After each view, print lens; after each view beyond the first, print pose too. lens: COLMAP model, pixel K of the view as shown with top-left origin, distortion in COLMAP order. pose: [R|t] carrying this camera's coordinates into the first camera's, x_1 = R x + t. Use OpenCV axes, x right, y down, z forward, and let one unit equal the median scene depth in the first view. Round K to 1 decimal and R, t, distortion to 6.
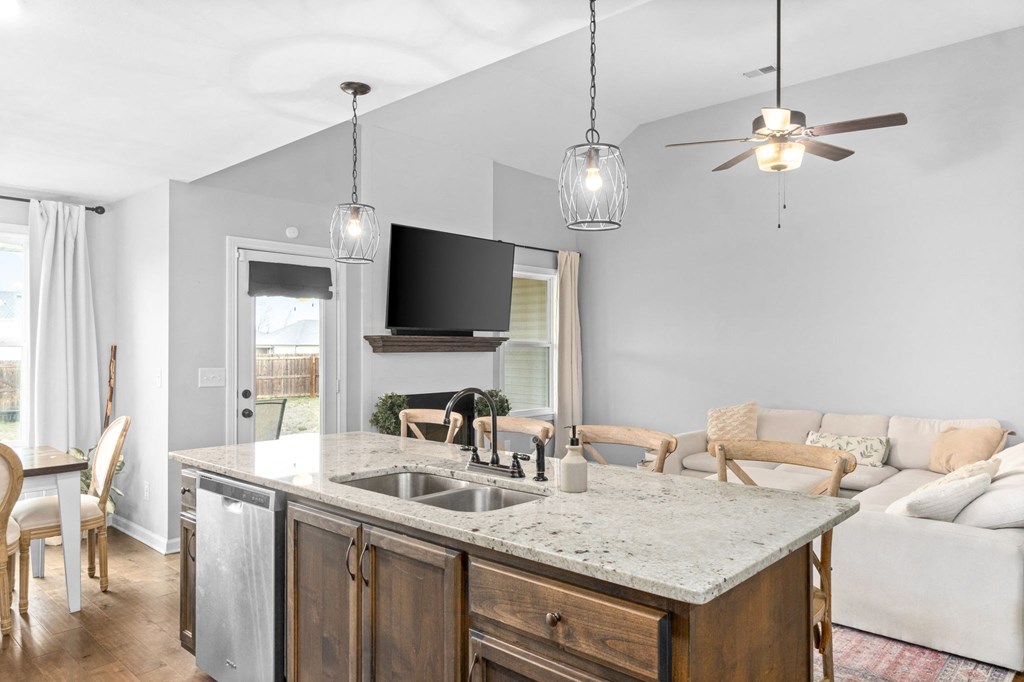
lens RADIAL K [[674.0, 0, 512.0], [0, 674.0, 341.0], [0, 0, 1]] dist [-0.001218, -0.001759]
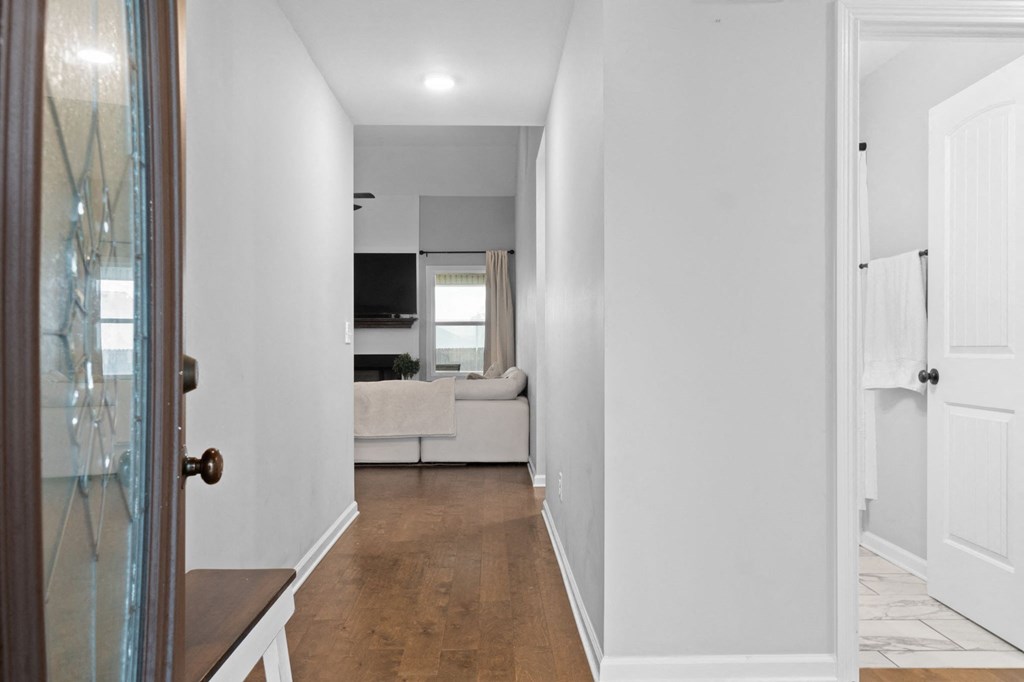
lens RADIAL K [[555.4, 0, 512.0], [0, 555.4, 341.0], [0, 0, 1]] dist [0.003915, 0.001137]
pose [[0.702685, 0.001772, -0.711499, 1.340840], [0.010045, 0.999873, 0.012410, 0.042317], [0.711430, -0.015868, 0.702578, 0.431726]]
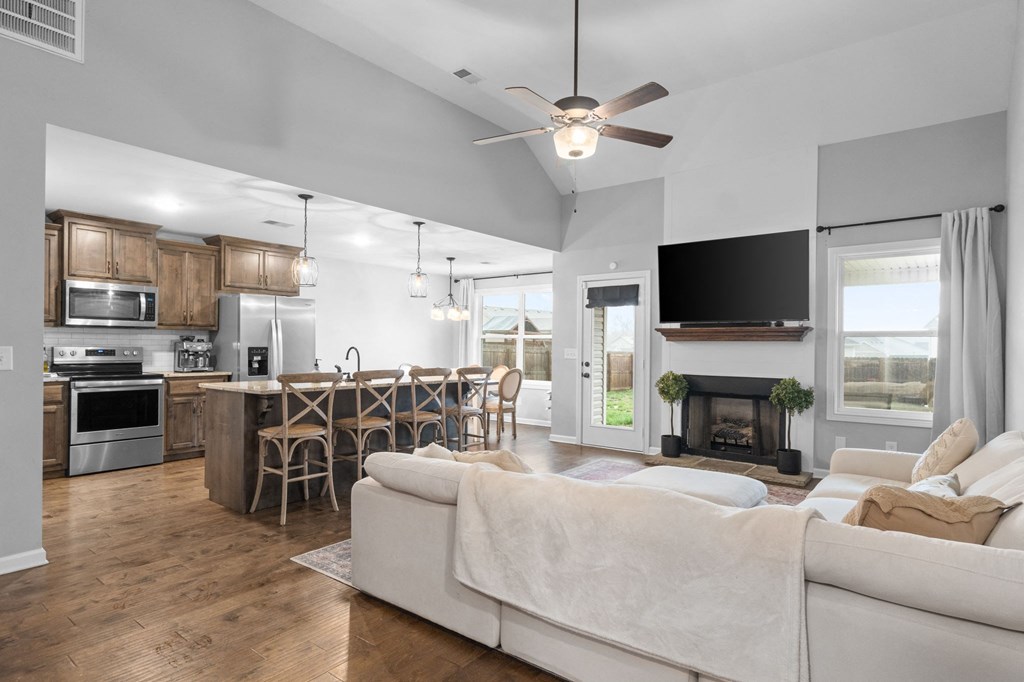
lens RADIAL K [[555.4, 0, 512.0], [0, 555.4, 341.0], [0, 0, 1]] dist [0.003915, 0.001137]
pose [[0.071790, -0.006286, -0.997400, 1.039269], [0.001562, 0.999980, -0.006190, 0.027315], [0.997419, -0.001114, 0.071799, 0.711415]]
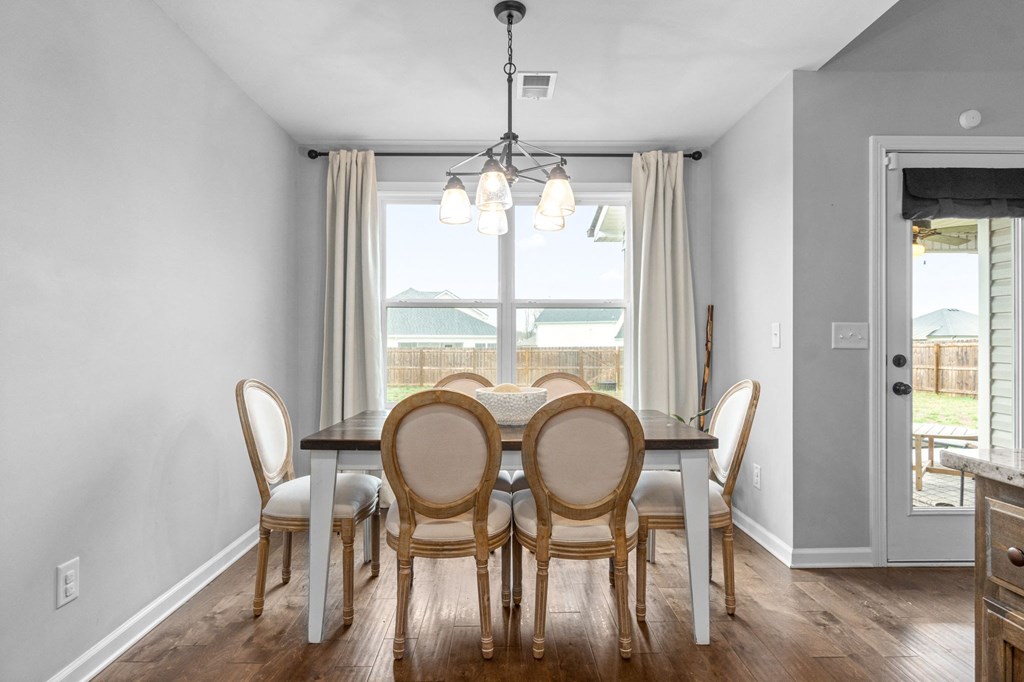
lens RADIAL K [[555.4, 0, 512.0], [0, 555.4, 341.0], [0, 0, 1]] dist [0.003915, 0.001137]
pose [[0.691317, 0.000386, -0.722552, -0.258764], [0.006738, 0.999953, 0.006982, 0.052065], [0.722520, -0.009695, 0.691282, 0.319237]]
